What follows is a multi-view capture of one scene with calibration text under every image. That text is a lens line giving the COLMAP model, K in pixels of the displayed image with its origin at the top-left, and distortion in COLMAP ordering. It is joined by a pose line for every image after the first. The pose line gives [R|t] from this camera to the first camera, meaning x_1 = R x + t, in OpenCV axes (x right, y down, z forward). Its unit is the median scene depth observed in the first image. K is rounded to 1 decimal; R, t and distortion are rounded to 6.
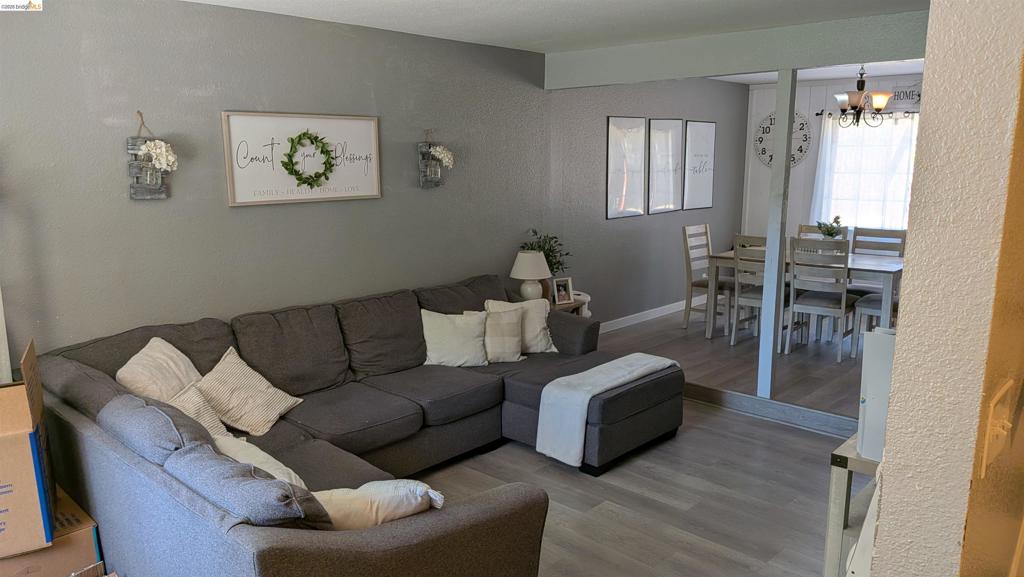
lens RADIAL K [[727.5, 0, 512.0], [0, 727.5, 288.5], [0, 0, 1]] dist [-0.003418, -0.004072]
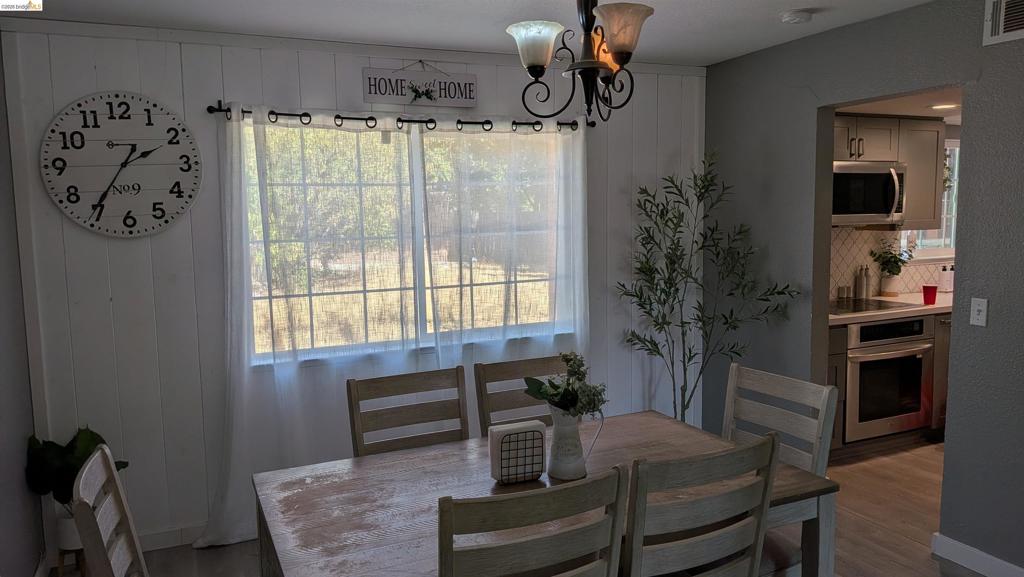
lens RADIAL K [[727.5, 0, 512.0], [0, 727.5, 288.5], [0, 0, 1]] dist [-0.003418, -0.004072]
pose [[0.385384, -0.098039, 0.917533, 0.082742], [0.178005, 0.983562, 0.030328, -0.114973], [-0.905424, 0.151638, 0.396500, 0.672555]]
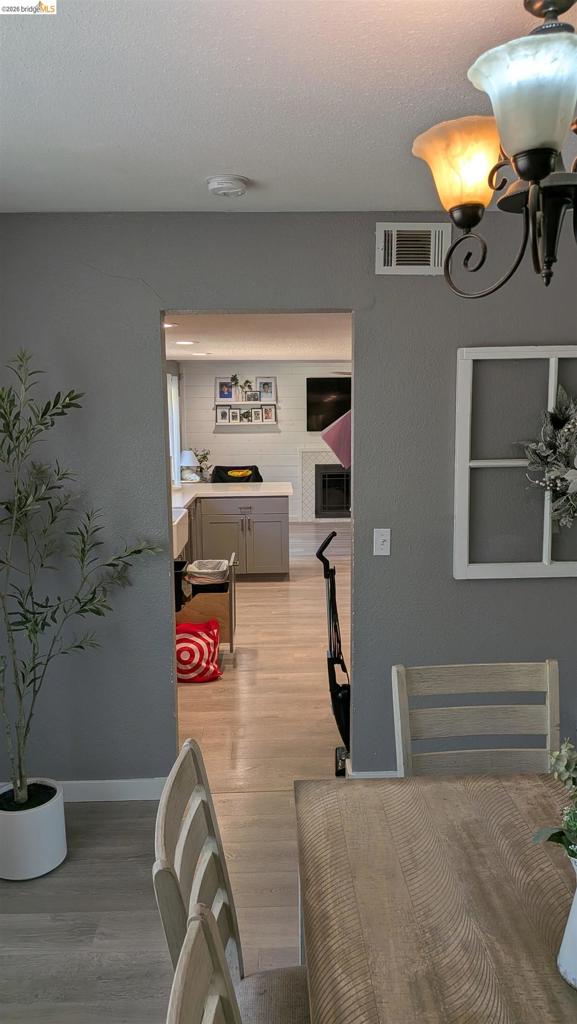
lens RADIAL K [[727.5, 0, 288.5], [0, 727.5, 512.0], [0, 0, 1]] dist [-0.003418, -0.004072]
pose [[-0.703602, -0.081703, 0.705881, 0.489955], [0.138039, 0.958729, 0.248563, -0.213134], [-0.697058, 0.272329, -0.663286, 1.095670]]
